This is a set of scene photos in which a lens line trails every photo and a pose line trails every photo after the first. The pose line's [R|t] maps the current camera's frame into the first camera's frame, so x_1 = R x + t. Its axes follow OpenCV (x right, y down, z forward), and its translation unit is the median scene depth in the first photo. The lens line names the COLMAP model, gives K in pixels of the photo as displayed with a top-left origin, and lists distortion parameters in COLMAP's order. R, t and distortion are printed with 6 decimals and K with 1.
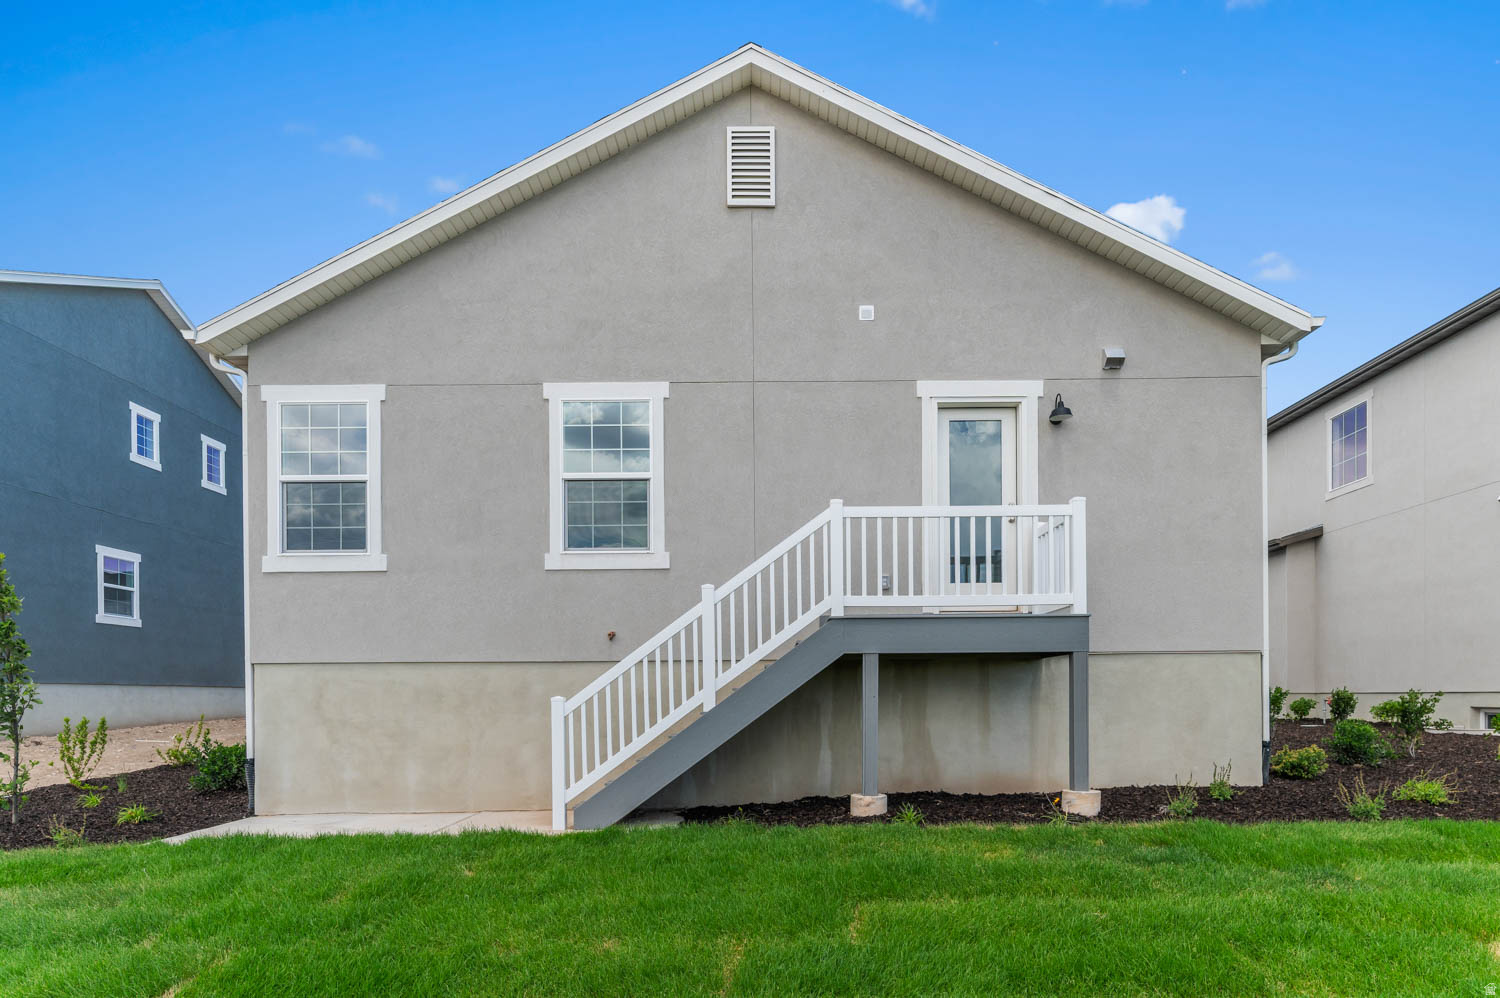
lens RADIAL K [[849.3, 0, 748.0], [0, 849.3, 529.8], [0, 0, 1]] dist [-0.000008, 0.001472]
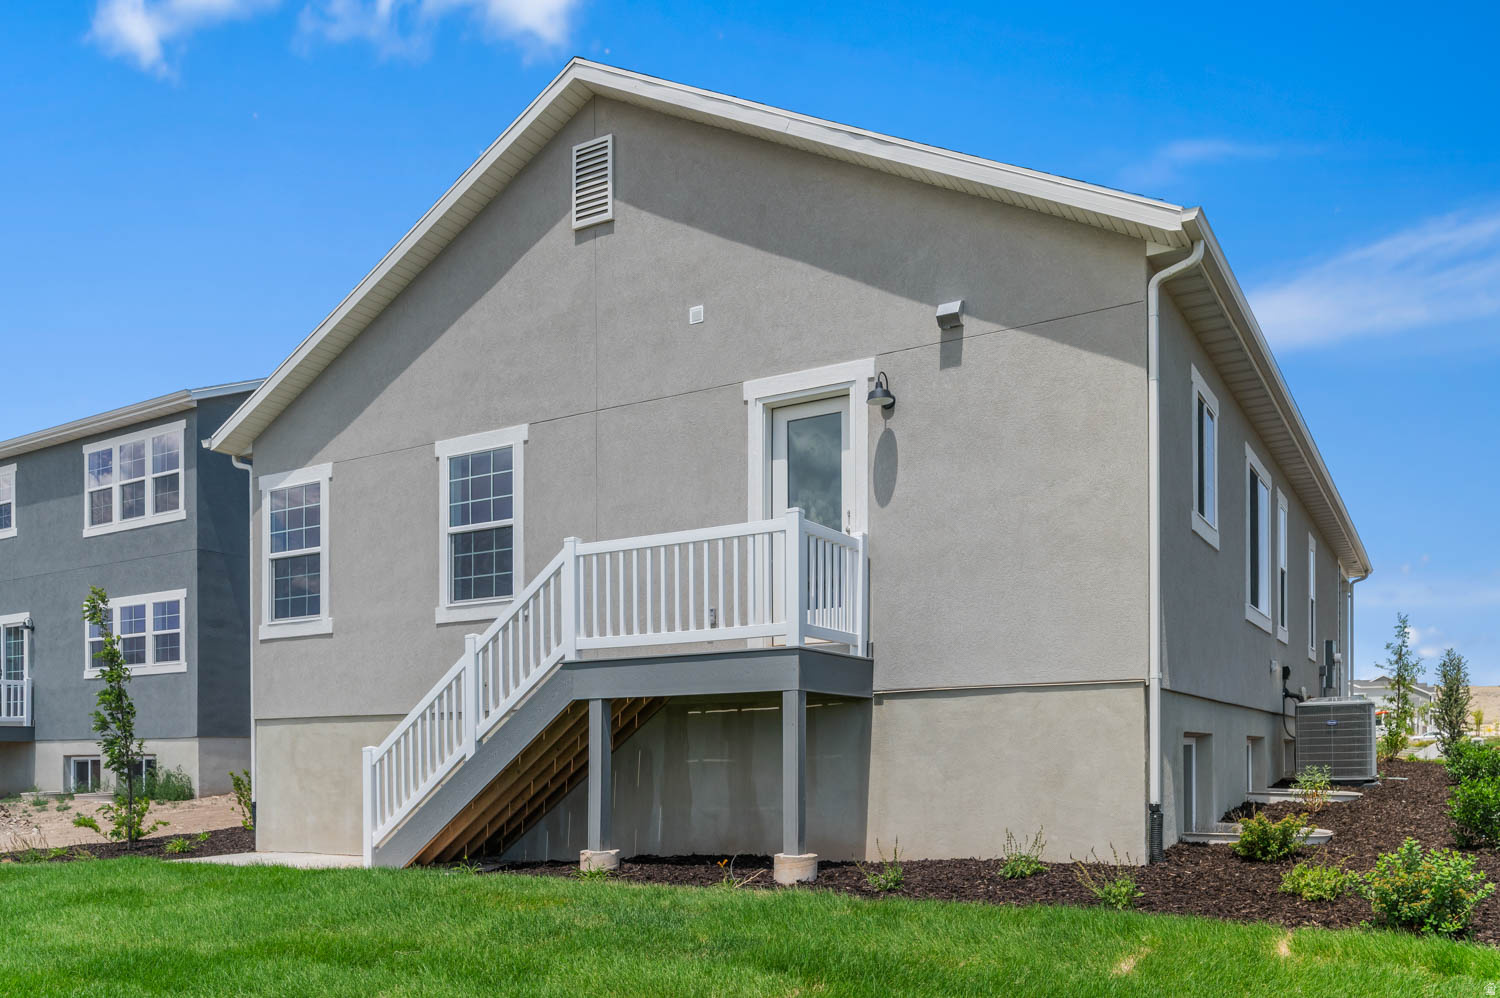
lens RADIAL K [[1126.1, 0, 750.0], [0, 1126.1, 499.0], [0, 0, 1]] dist [-0.003330, -0.000791]
pose [[0.866232, -0.111461, -0.487050, 0.775459], [0.096425, 0.993768, -0.055928, 0.009762], [0.490249, 0.001483, 0.871581, -0.005983]]
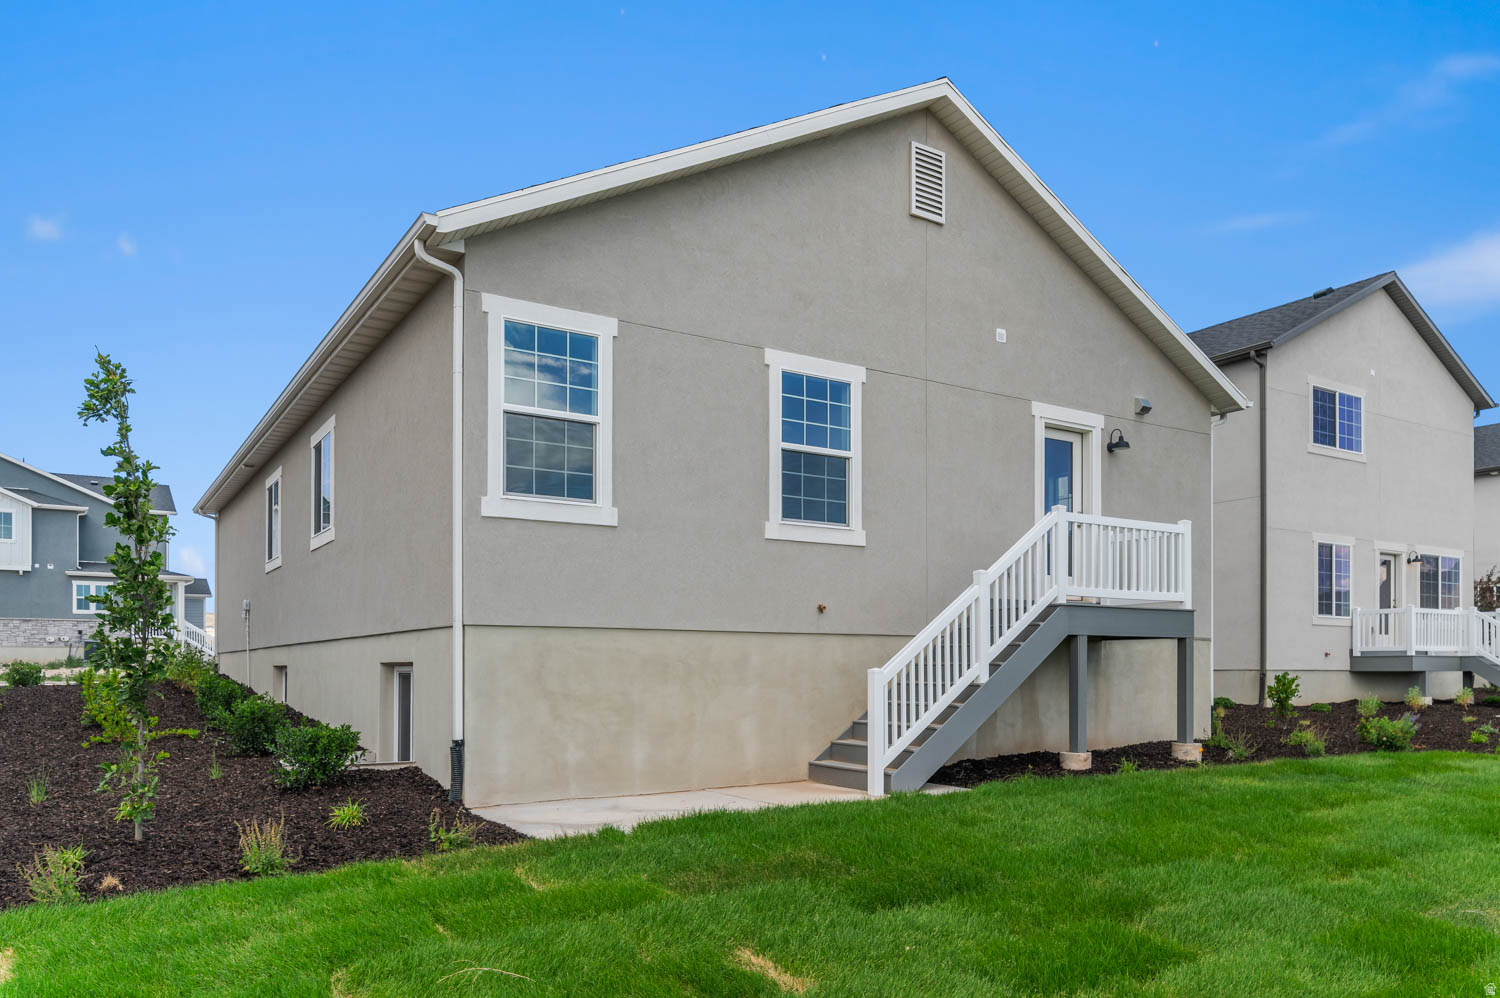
lens RADIAL K [[1009.1, 0, 752.3], [0, 1009.1, 429.9], [0, 0, 1]] dist [-0.005509, -0.000430]
pose [[0.848080, 0.131267, 0.513350, -0.868727], [-0.108775, 0.991324, -0.073785, 0.010206], [-0.518582, 0.006736, 0.855001, 0.004457]]
